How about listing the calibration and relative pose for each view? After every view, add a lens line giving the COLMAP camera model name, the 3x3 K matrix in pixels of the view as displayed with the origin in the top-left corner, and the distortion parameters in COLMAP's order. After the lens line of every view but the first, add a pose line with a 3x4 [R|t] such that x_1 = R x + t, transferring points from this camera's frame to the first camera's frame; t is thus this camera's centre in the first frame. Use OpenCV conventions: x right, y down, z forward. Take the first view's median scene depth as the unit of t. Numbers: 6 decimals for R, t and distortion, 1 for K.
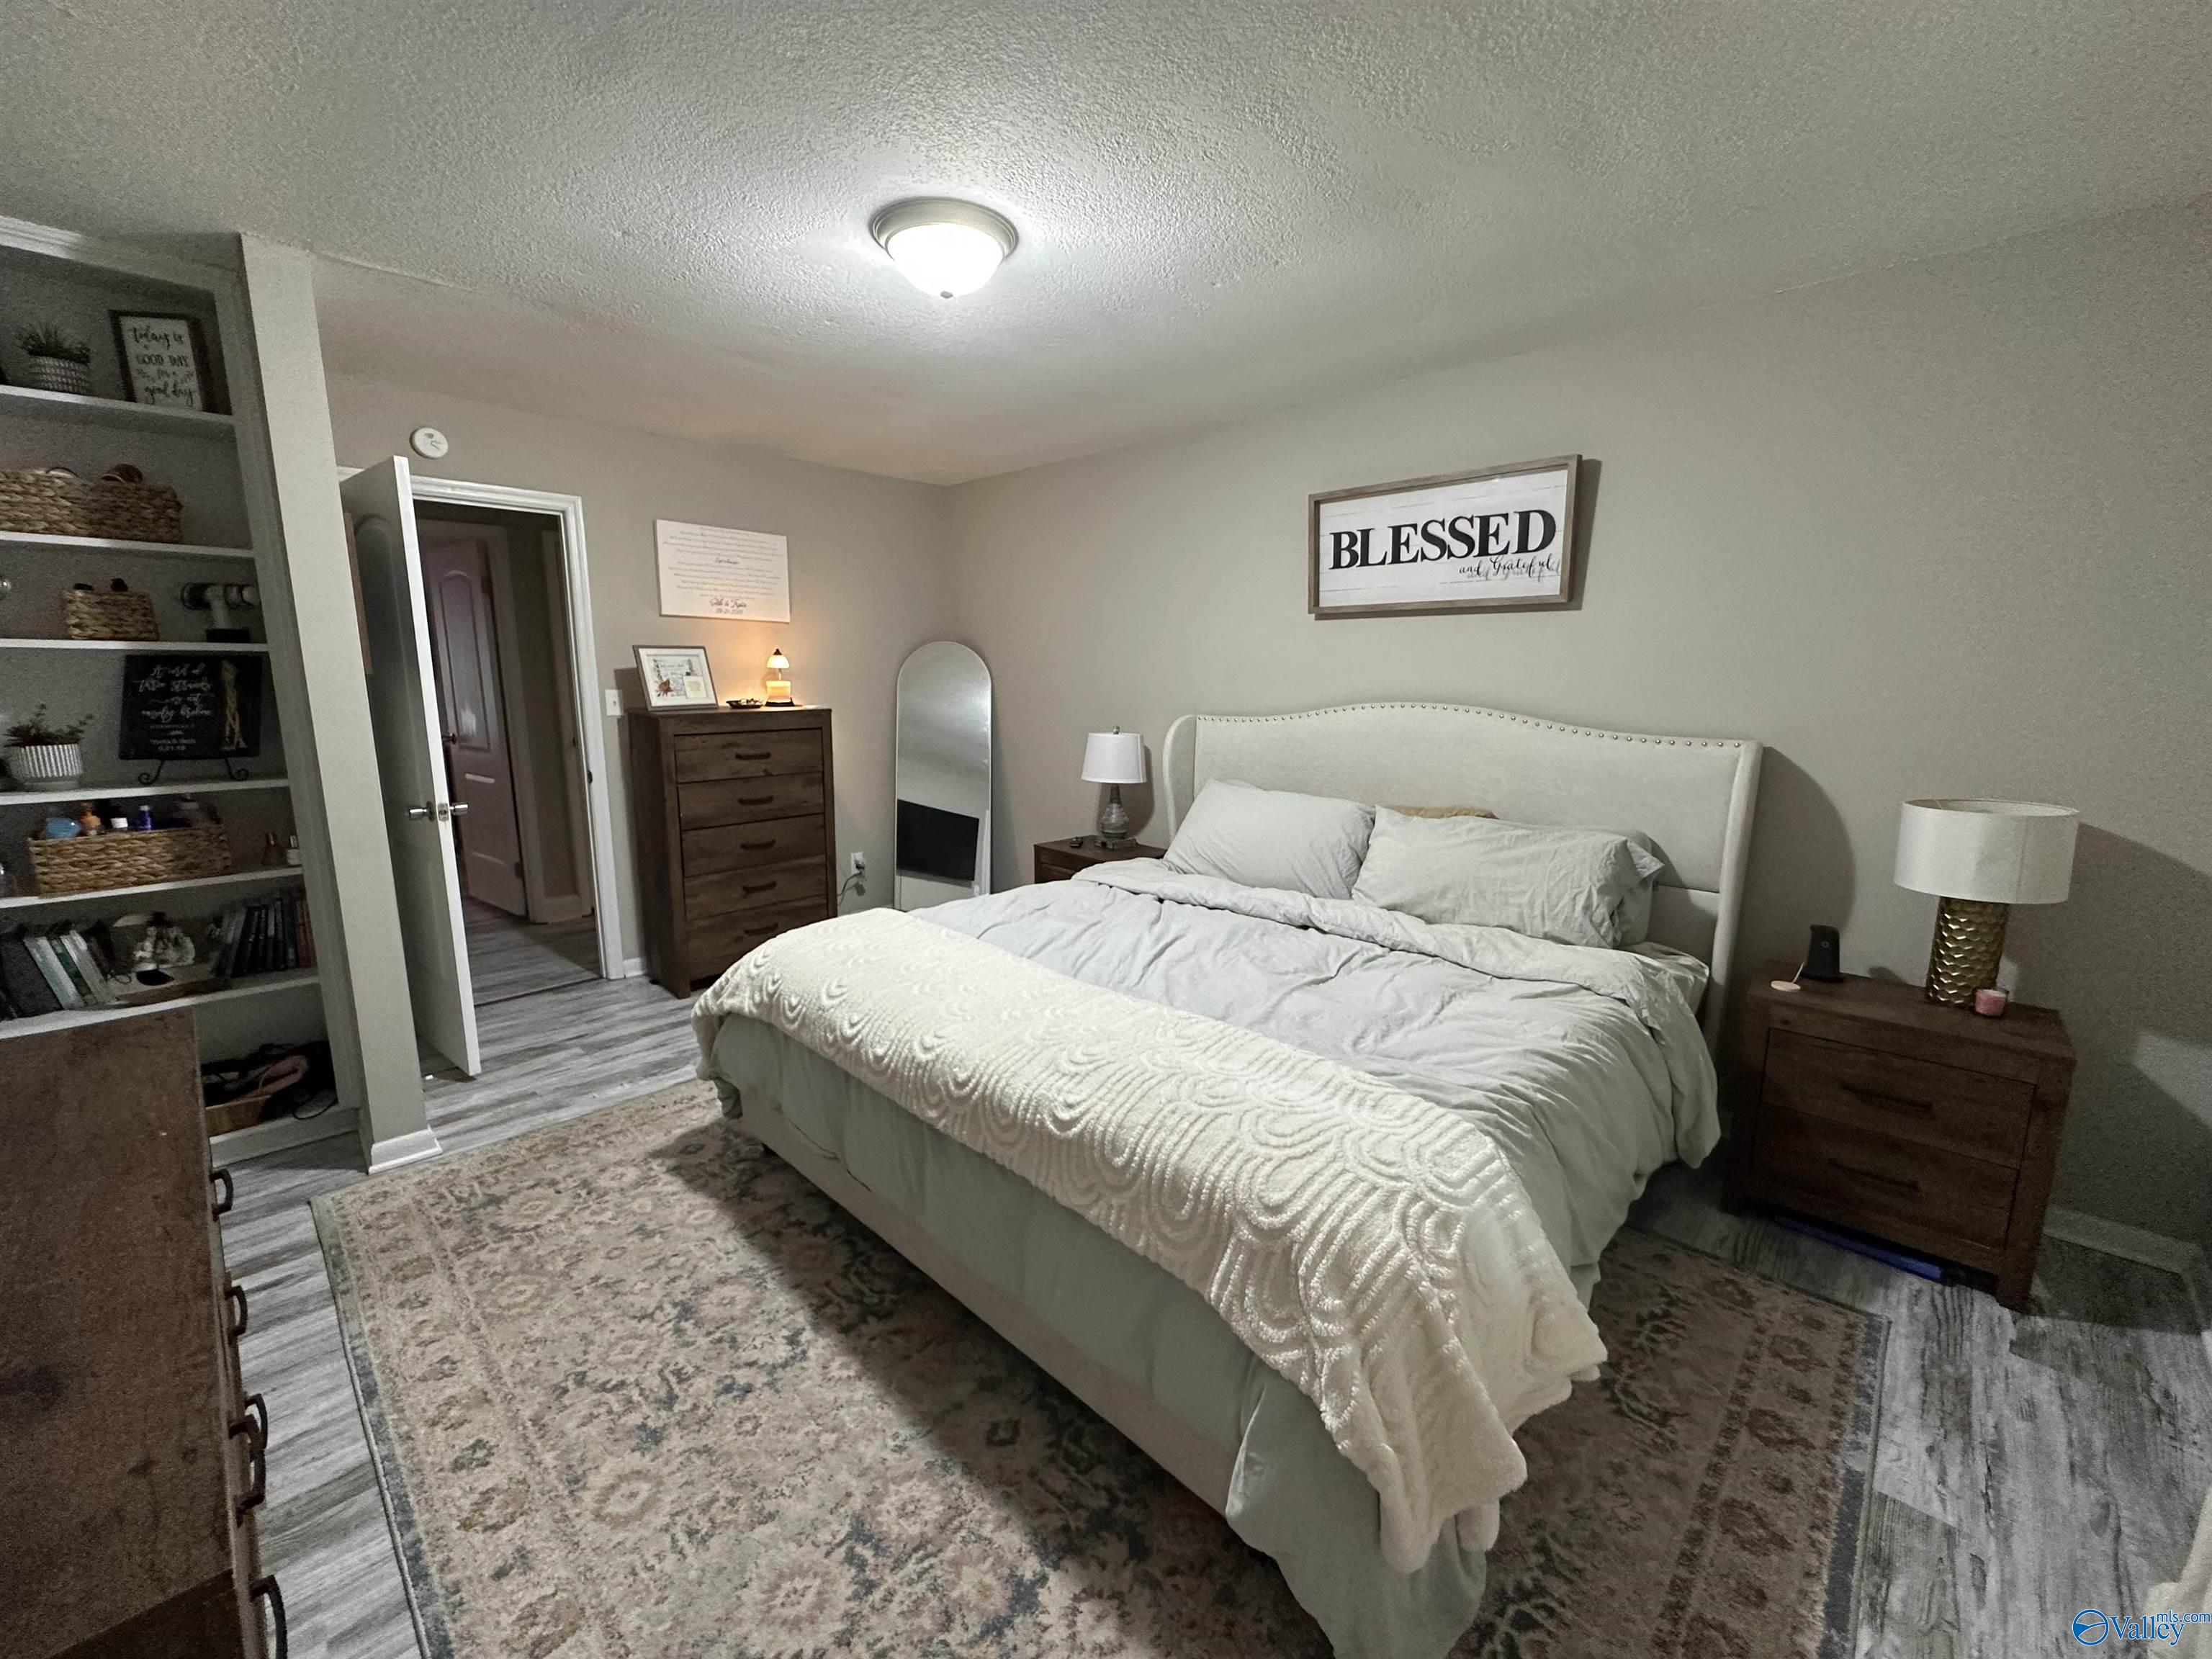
lens RADIAL K [[881.8, 0, 1116.3], [0, 881.8, 827.0], [0, 0, 1]] dist [-0.006233, 0.001789]
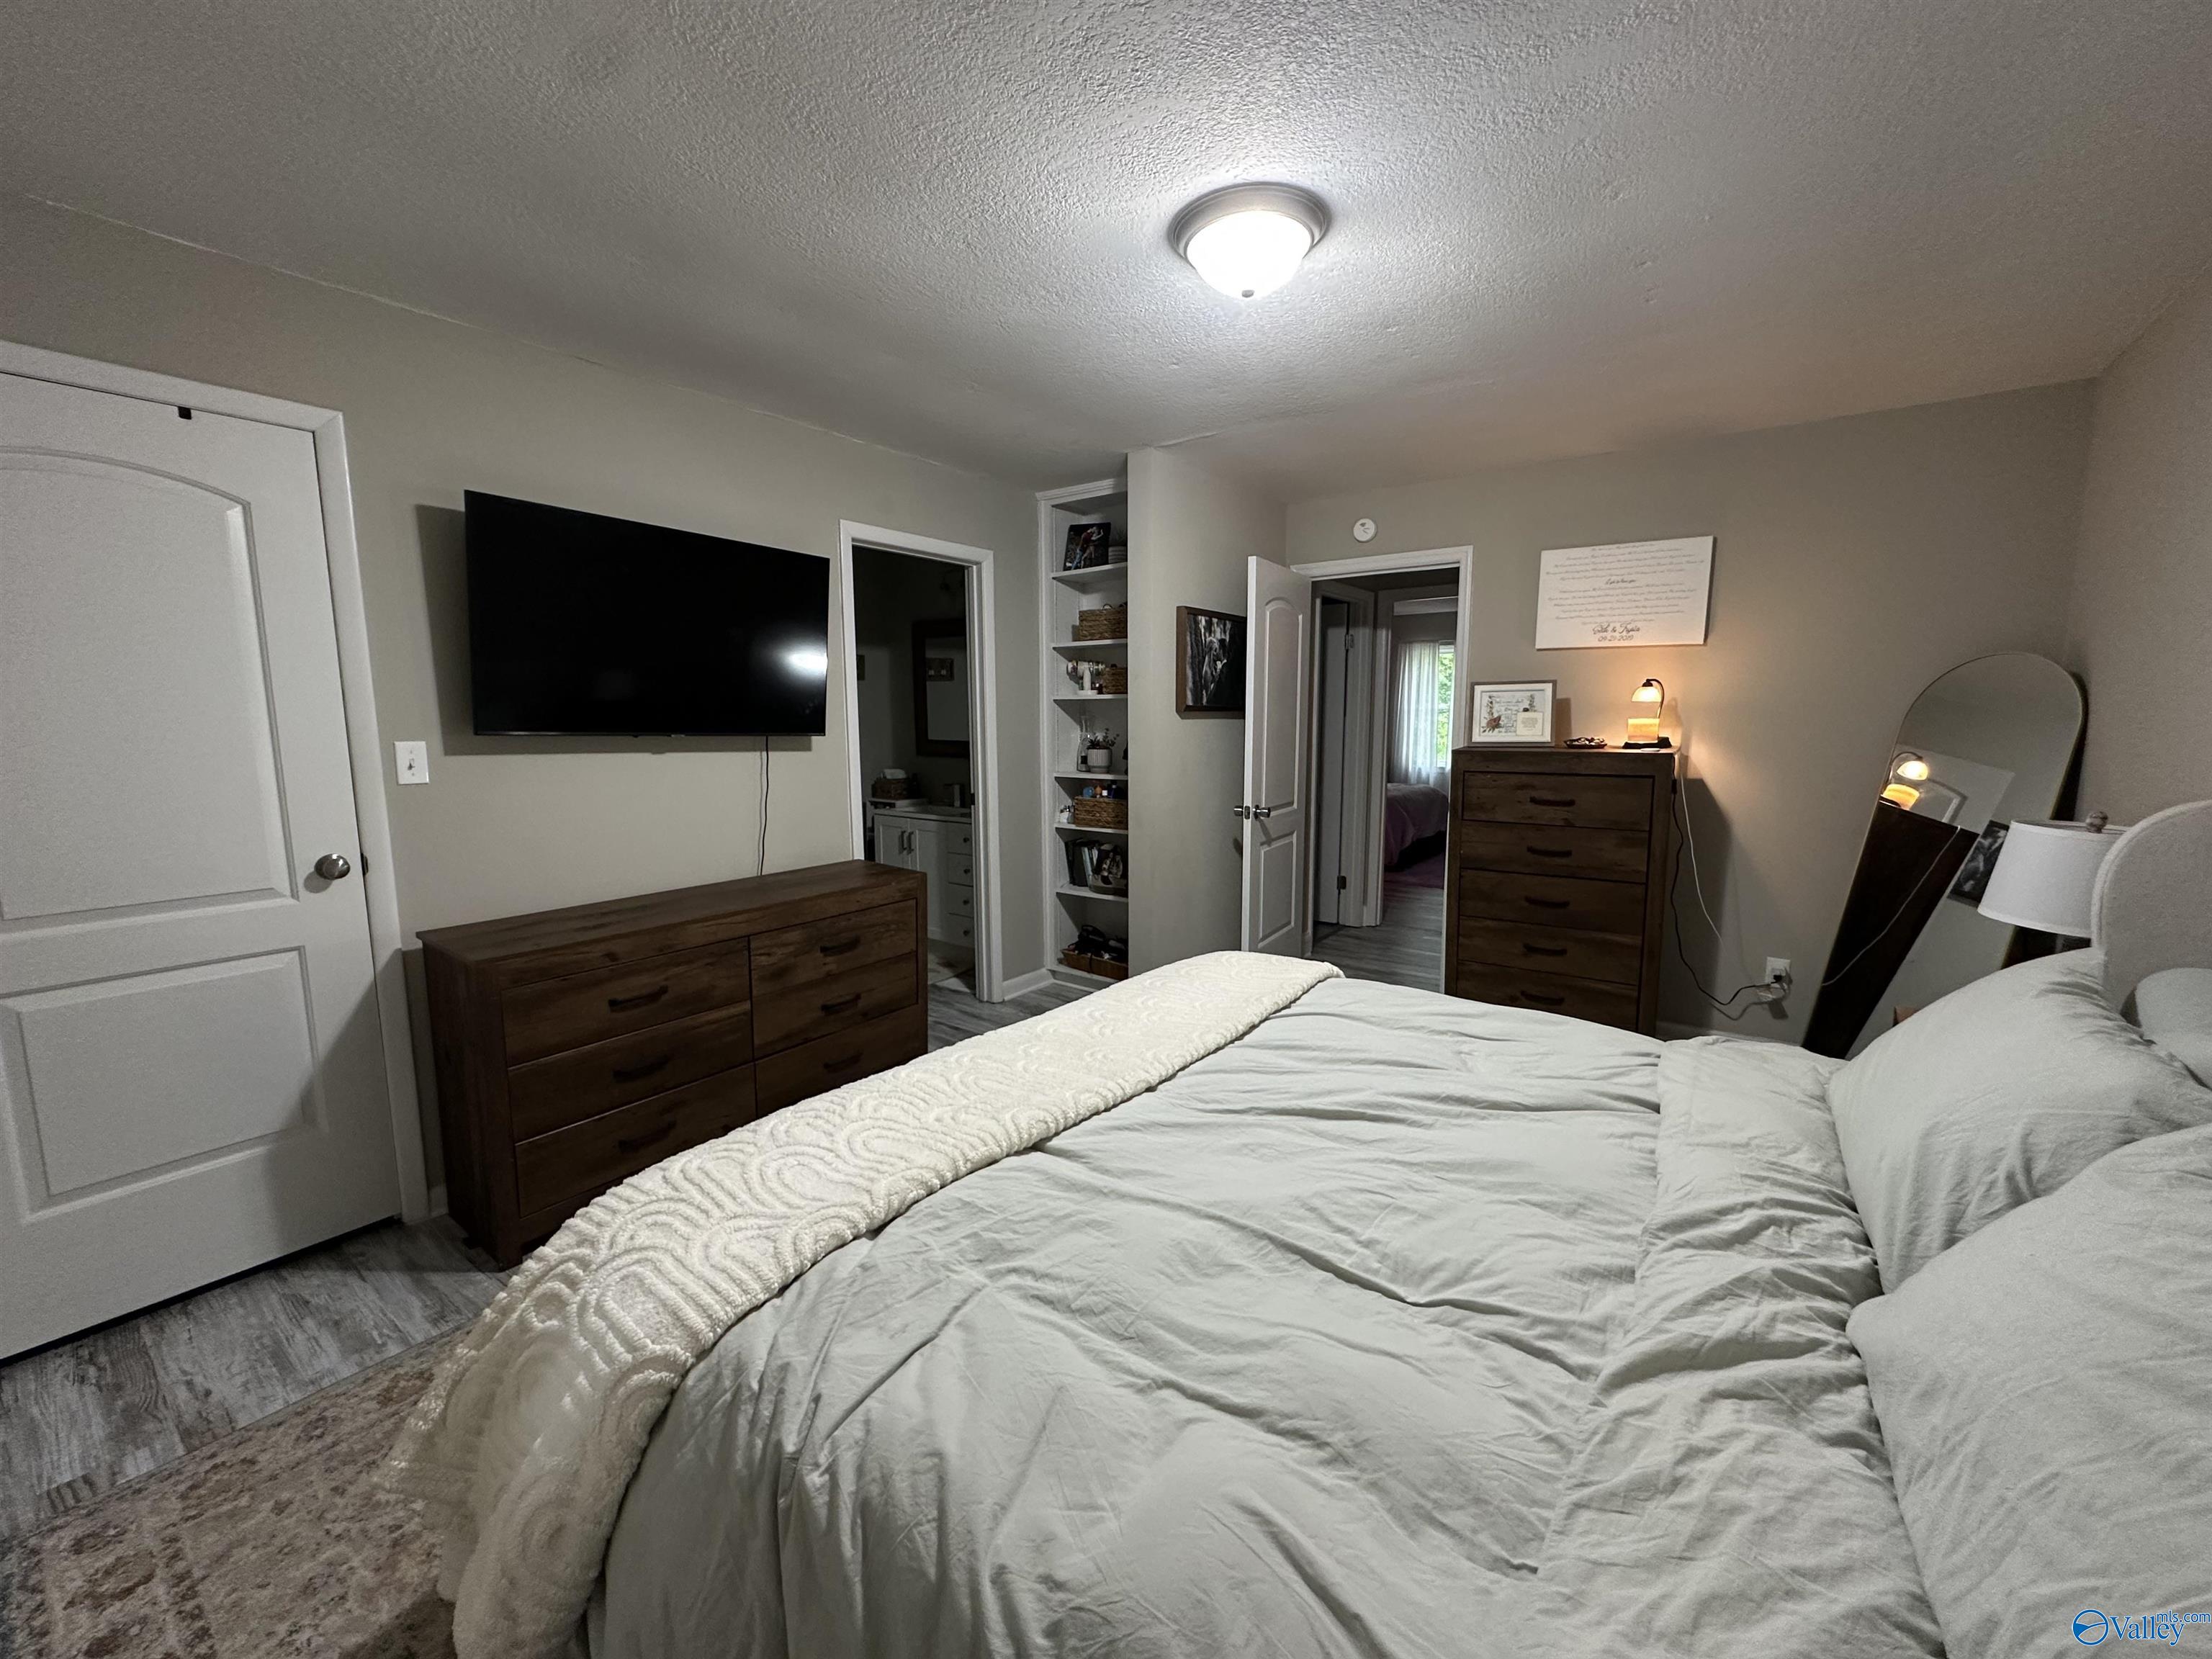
lens RADIAL K [[881.8, 0, 1089.7], [0, 881.8, 828.0], [0, 0, 1]] dist [-0.006233, 0.001789]
pose [[0.123883, 0.122303, -0.984731, 0.545146], [-0.166549, 0.980860, 0.100870, -0.089752], [0.978220, 0.151509, 0.141882, 0.573097]]
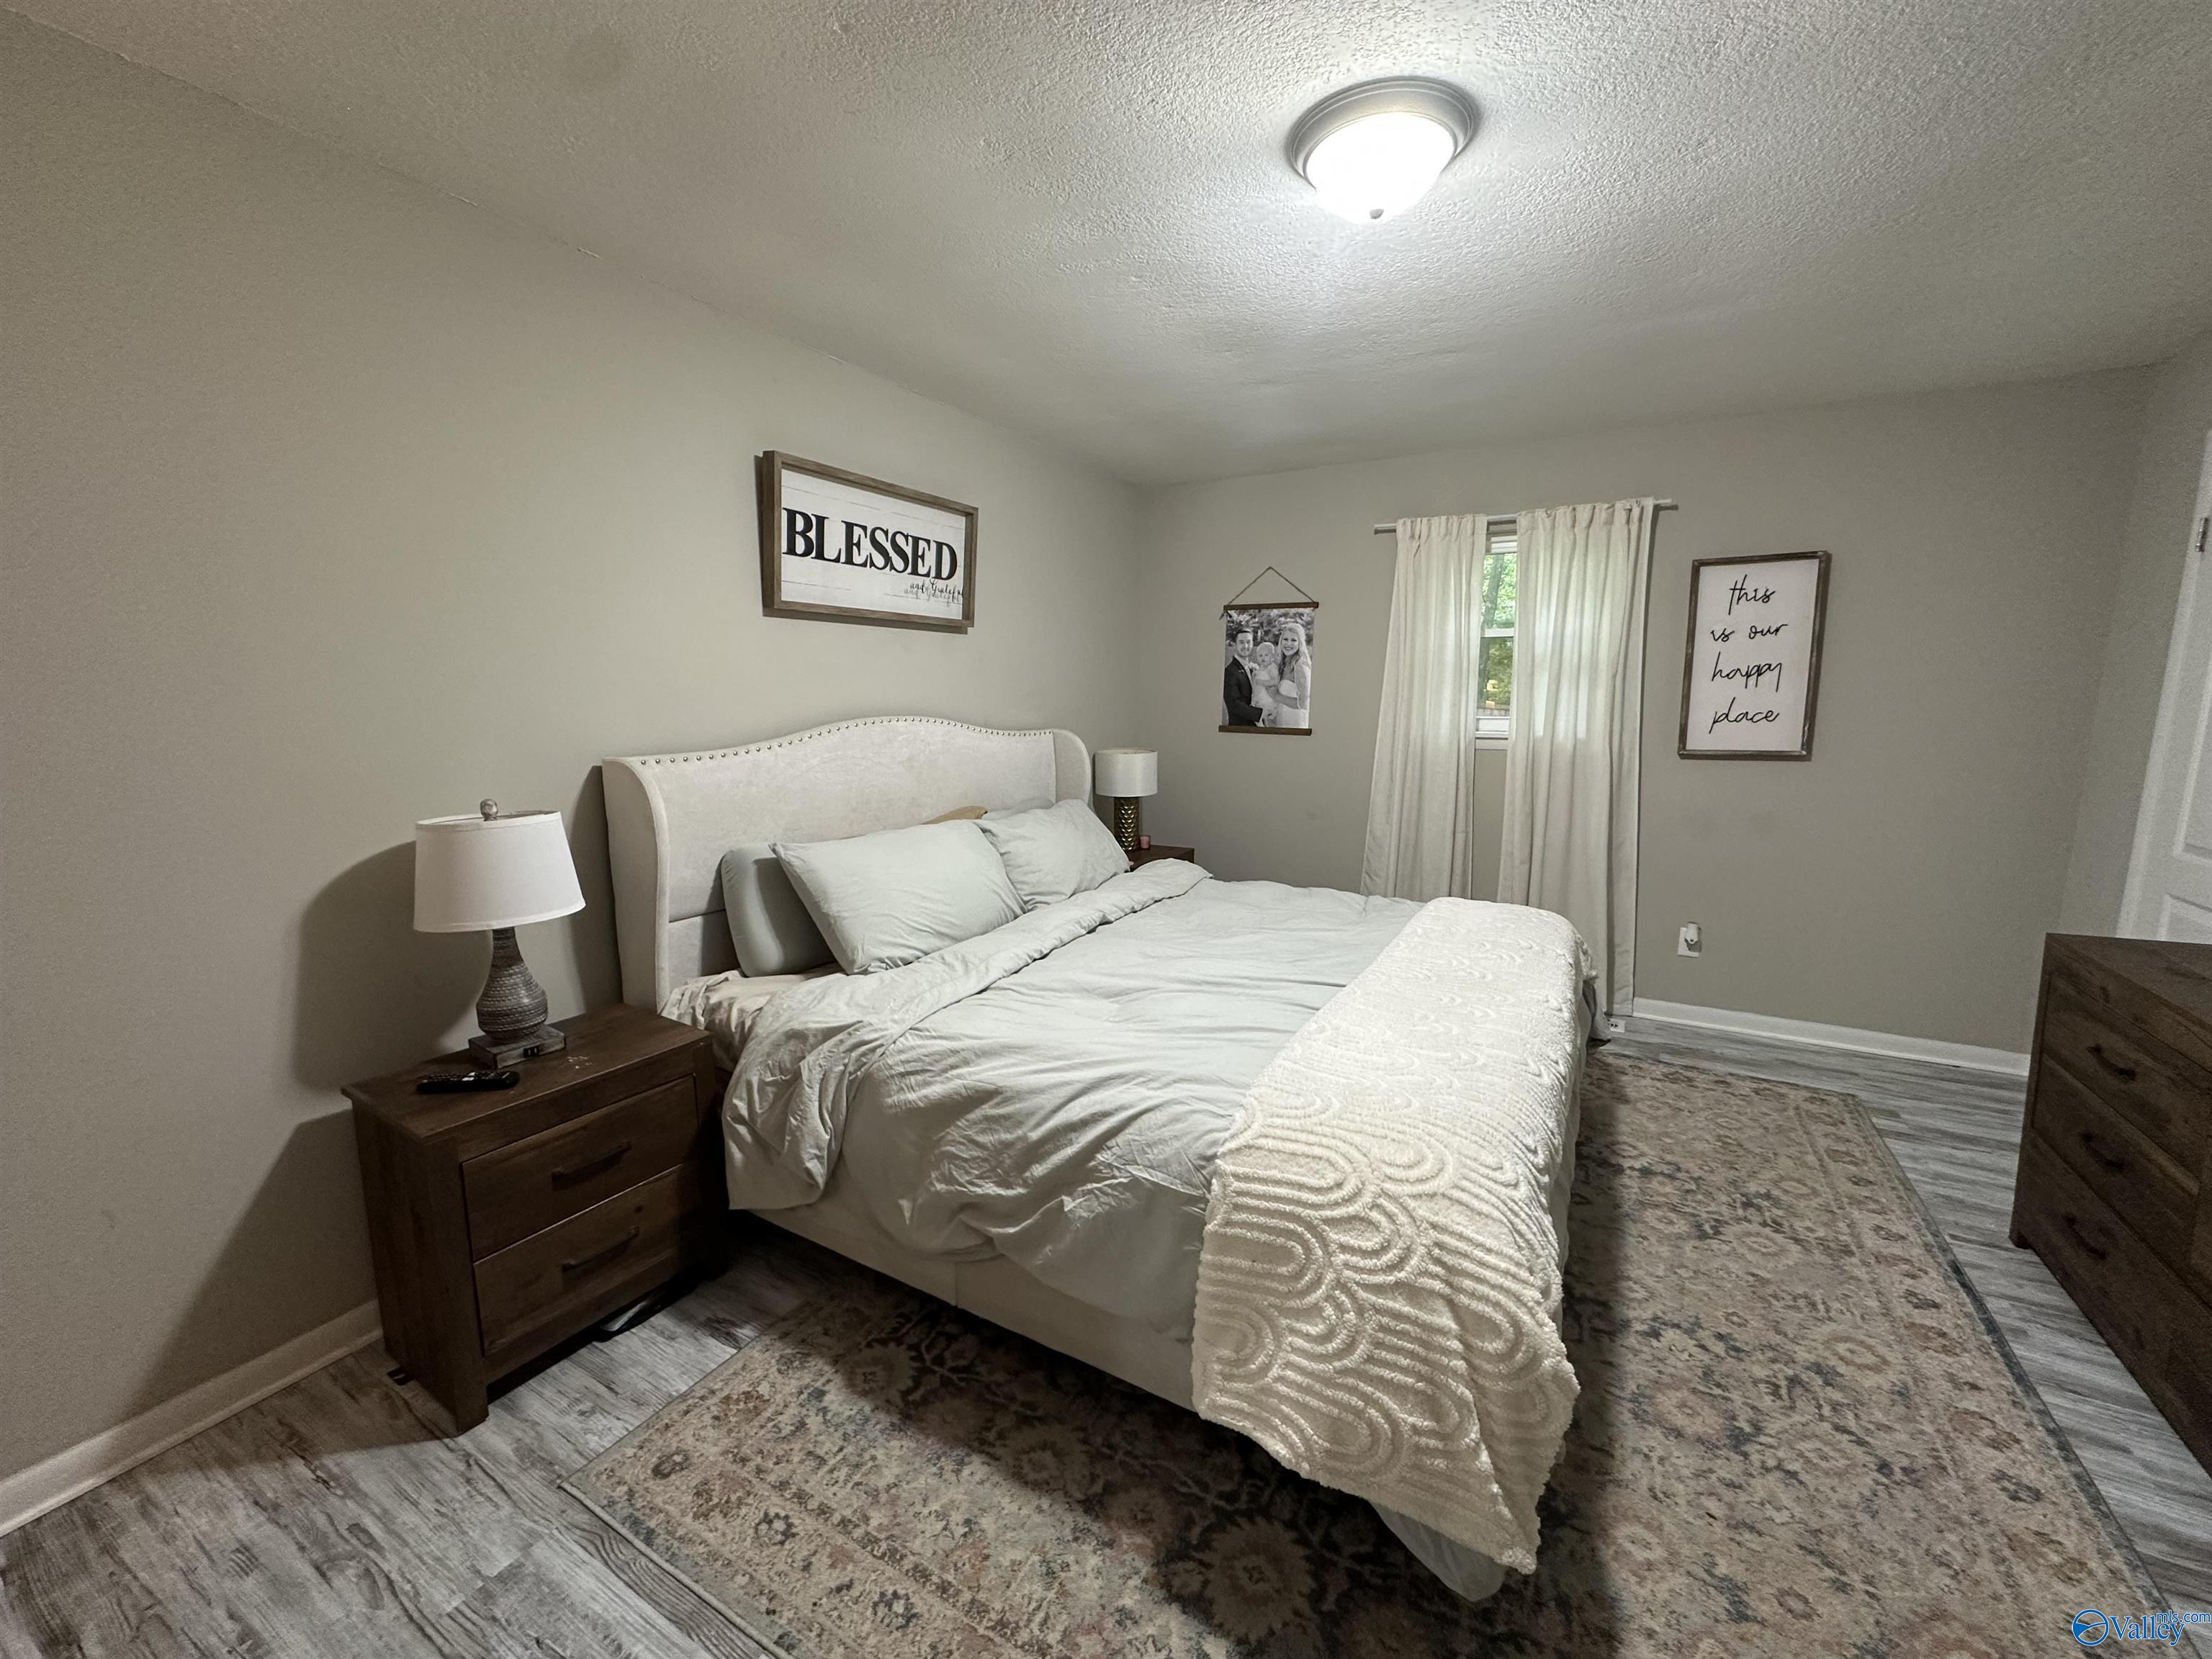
lens RADIAL K [[881.8, 0, 1102.7], [0, 881.8, 832.2], [0, 0, 1]] dist [-0.006233, 0.001789]
pose [[-0.236160, -0.156542, 0.959022, -0.713329], [0.168624, 0.965363, 0.199100, -0.189019], [-0.956972, 0.208733, -0.201584, 1.095182]]
